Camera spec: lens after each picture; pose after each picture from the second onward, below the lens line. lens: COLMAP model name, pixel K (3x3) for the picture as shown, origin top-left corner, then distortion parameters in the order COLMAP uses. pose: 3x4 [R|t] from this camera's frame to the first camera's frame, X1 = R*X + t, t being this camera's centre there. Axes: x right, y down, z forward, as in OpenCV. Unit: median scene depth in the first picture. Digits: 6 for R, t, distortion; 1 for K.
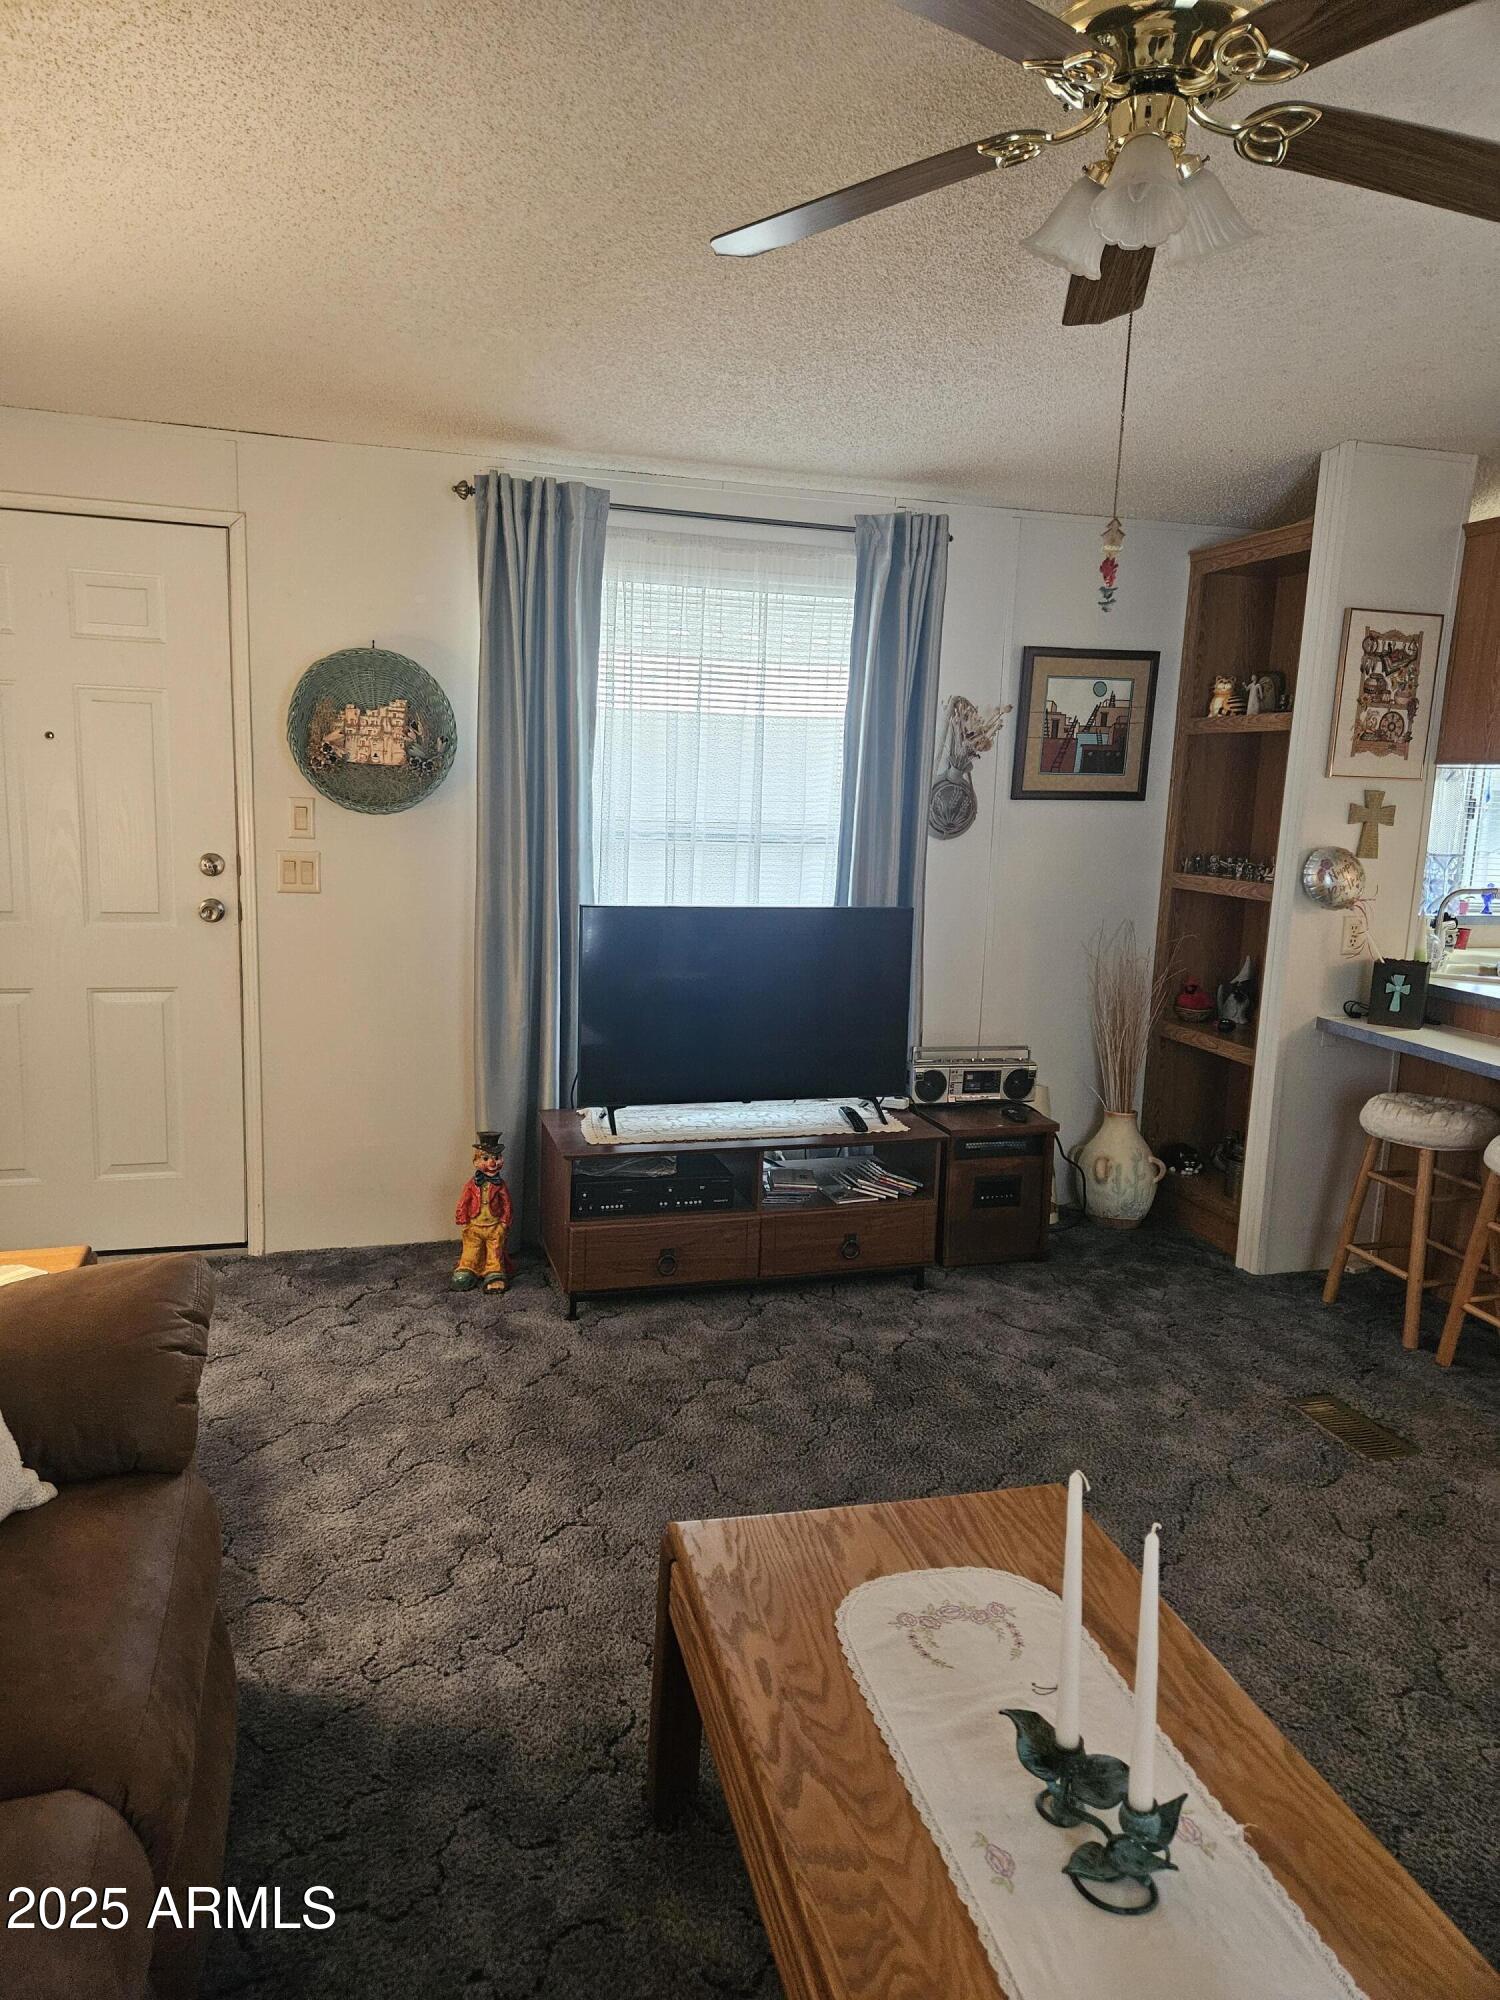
lens RADIAL K [[1328.5, 0, 745.2], [0, 1328.5, 981.0], [0, 0, 1]] dist [0.074297, -0.064834]
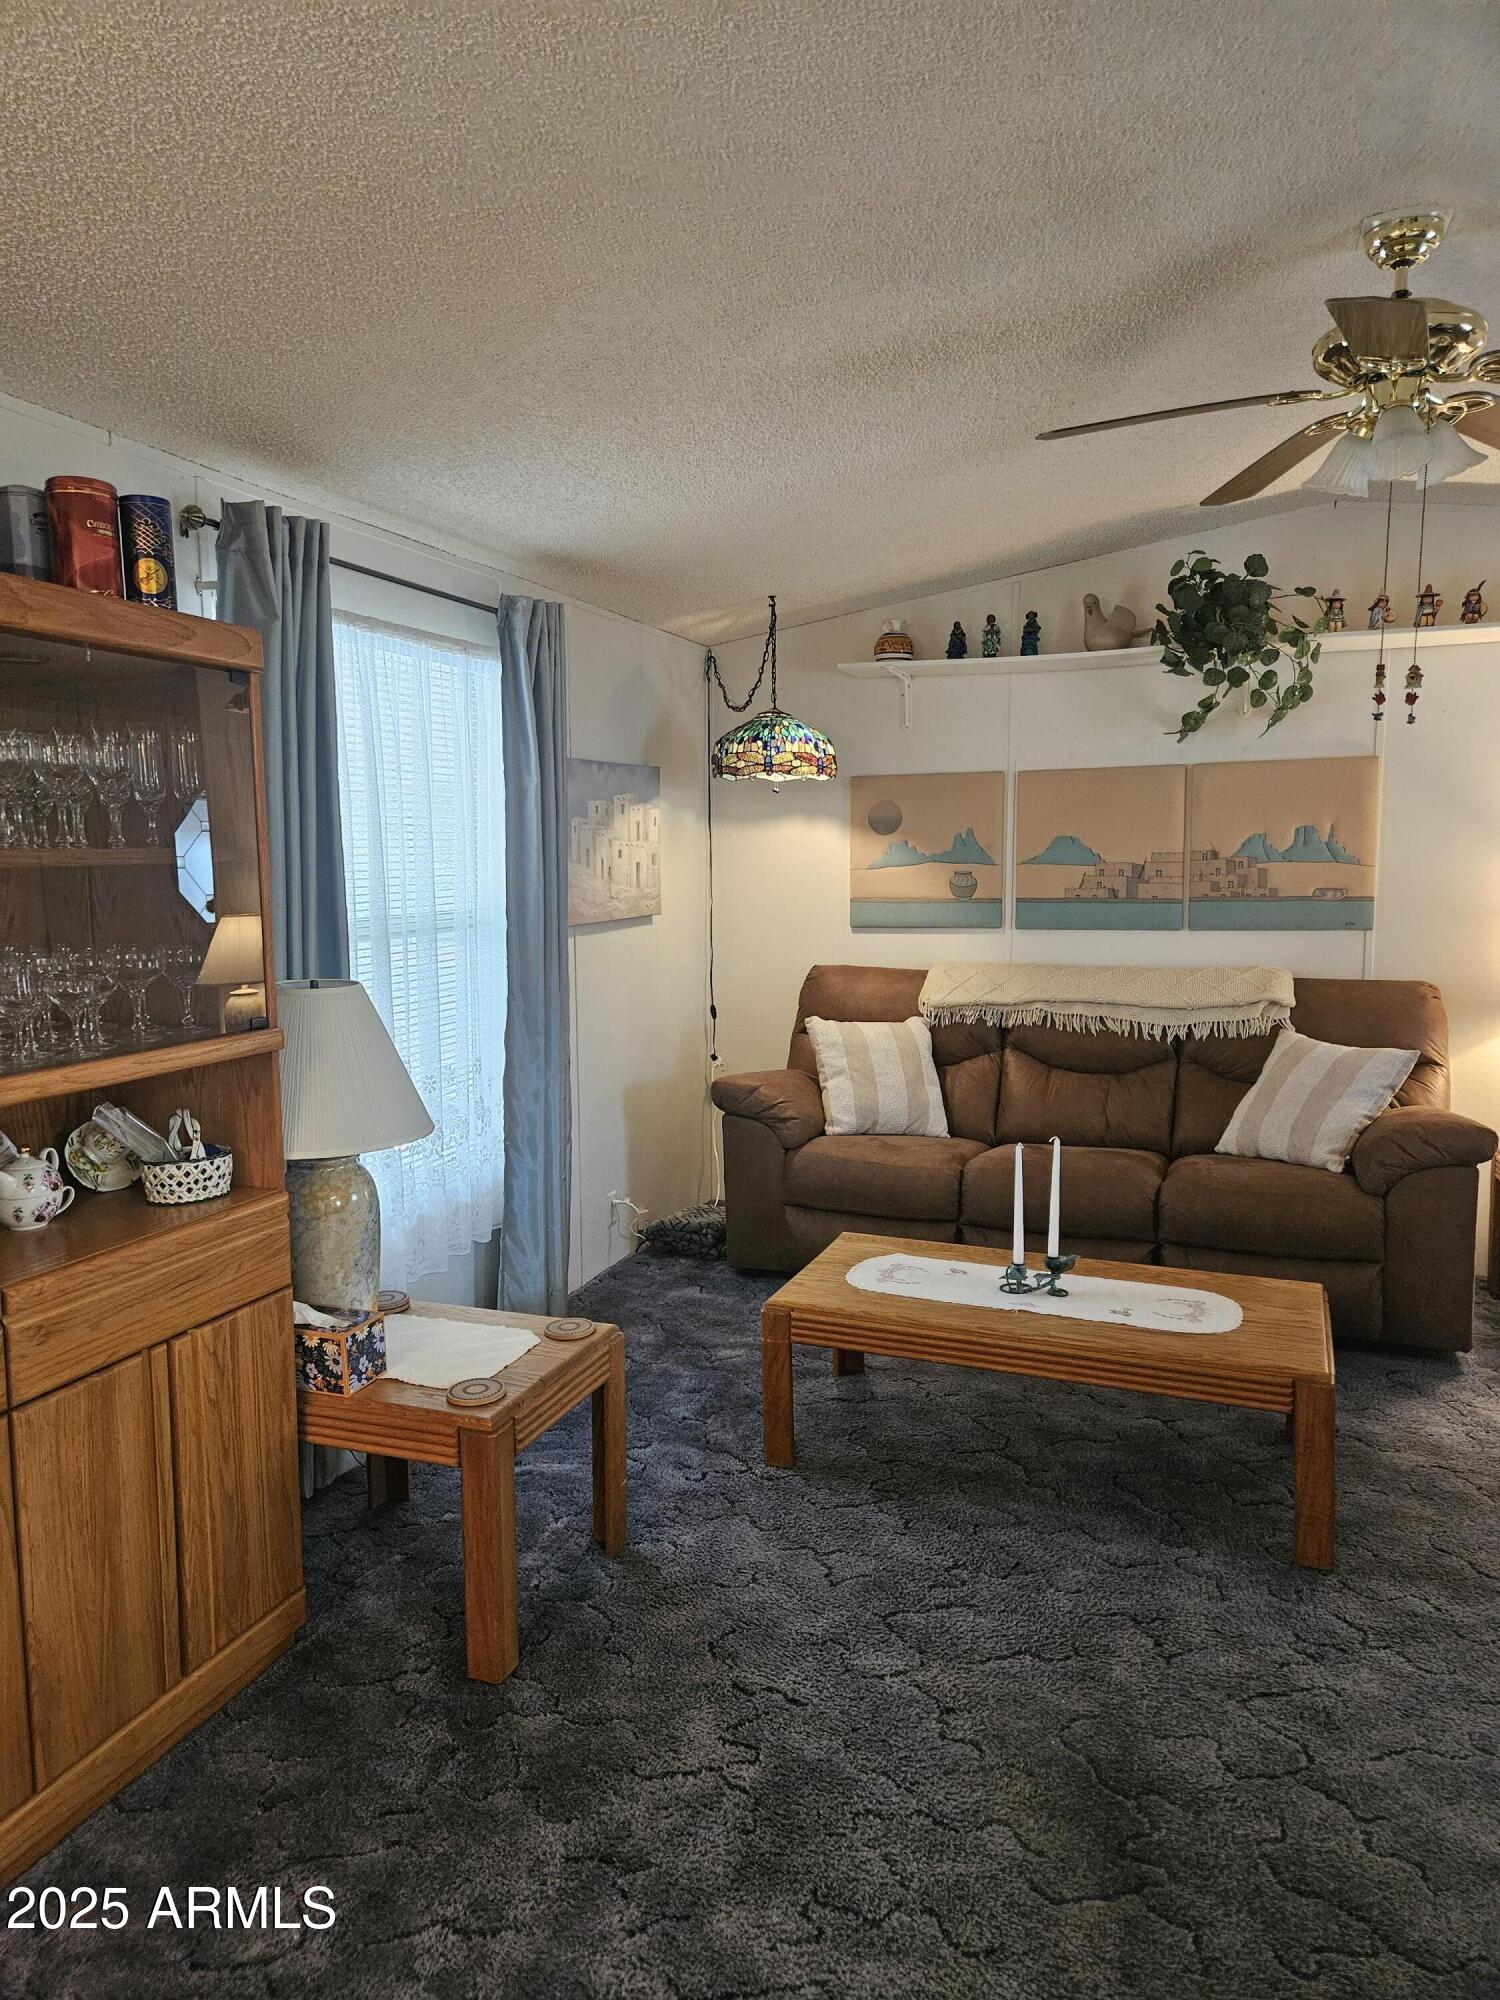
lens RADIAL K [[1328.5, 0, 723.8], [0, 1328.5, 994.8], [0, 0, 1]] dist [0.074297, -0.064834]
pose [[-0.601163, 0.056289, -0.797141, 0.966401], [-0.141143, 0.974355, 0.175246, -0.084443], [0.786563, 0.217862, -0.577801, 0.716494]]
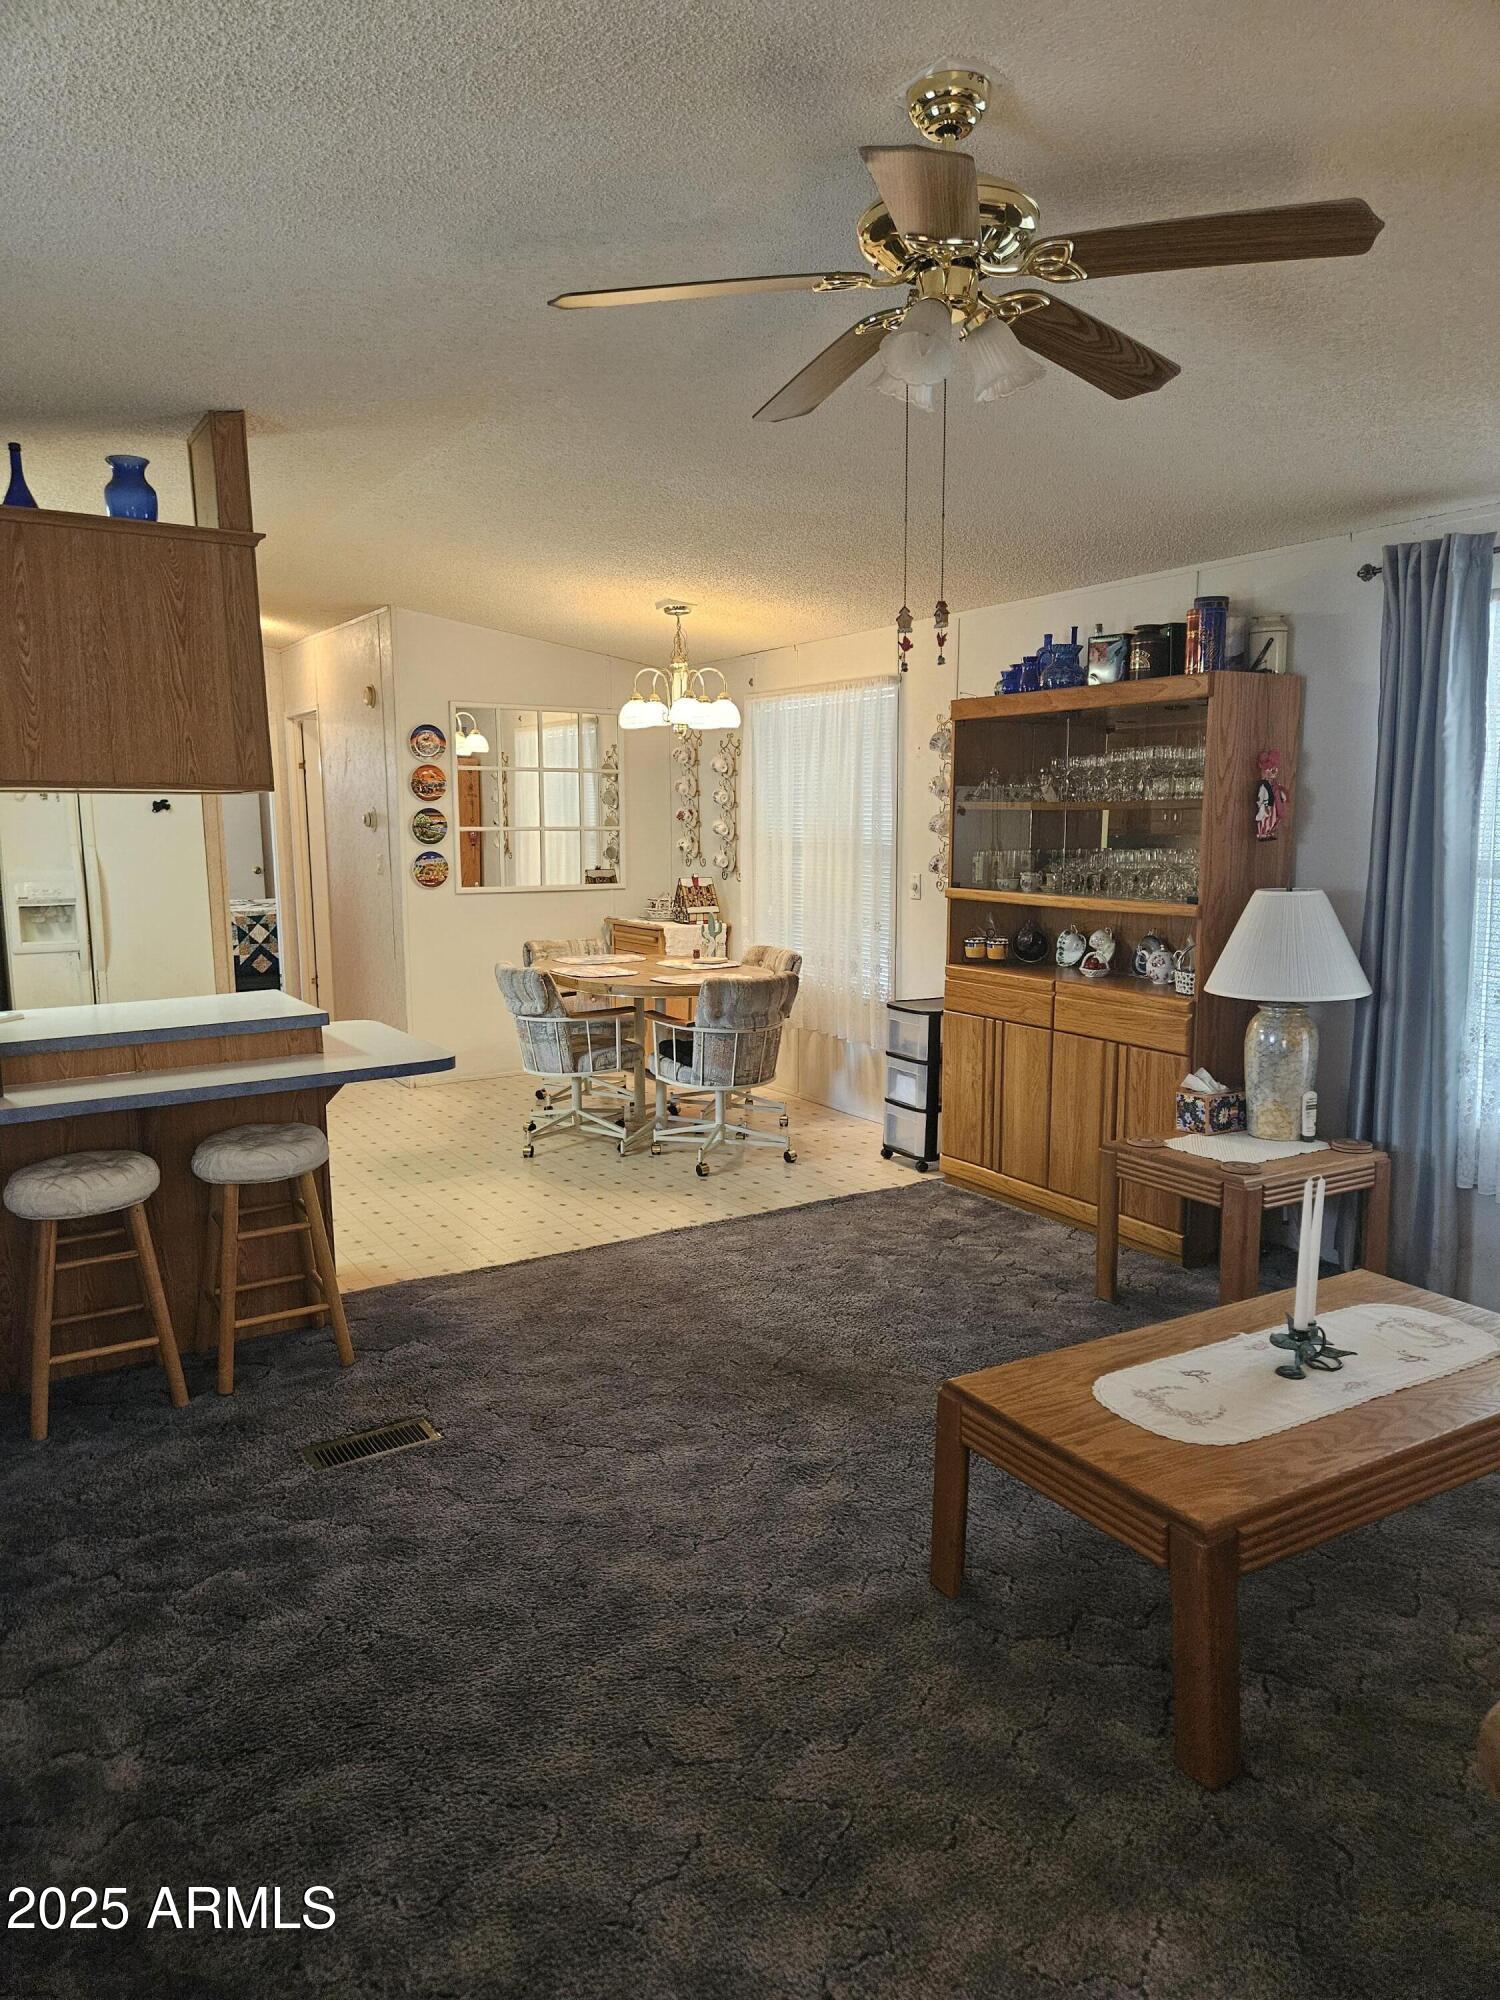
lens RADIAL K [[1328.5, 0, 754.1], [0, 1328.5, 1000.5], [0, 0, 1]] dist [0.074297, -0.064834]
pose [[-0.286255, -0.169159, 0.943103, -0.477138], [0.151552, 0.963908, 0.218890, -0.151153], [-0.946092, 0.205587, -0.250288, 0.823643]]
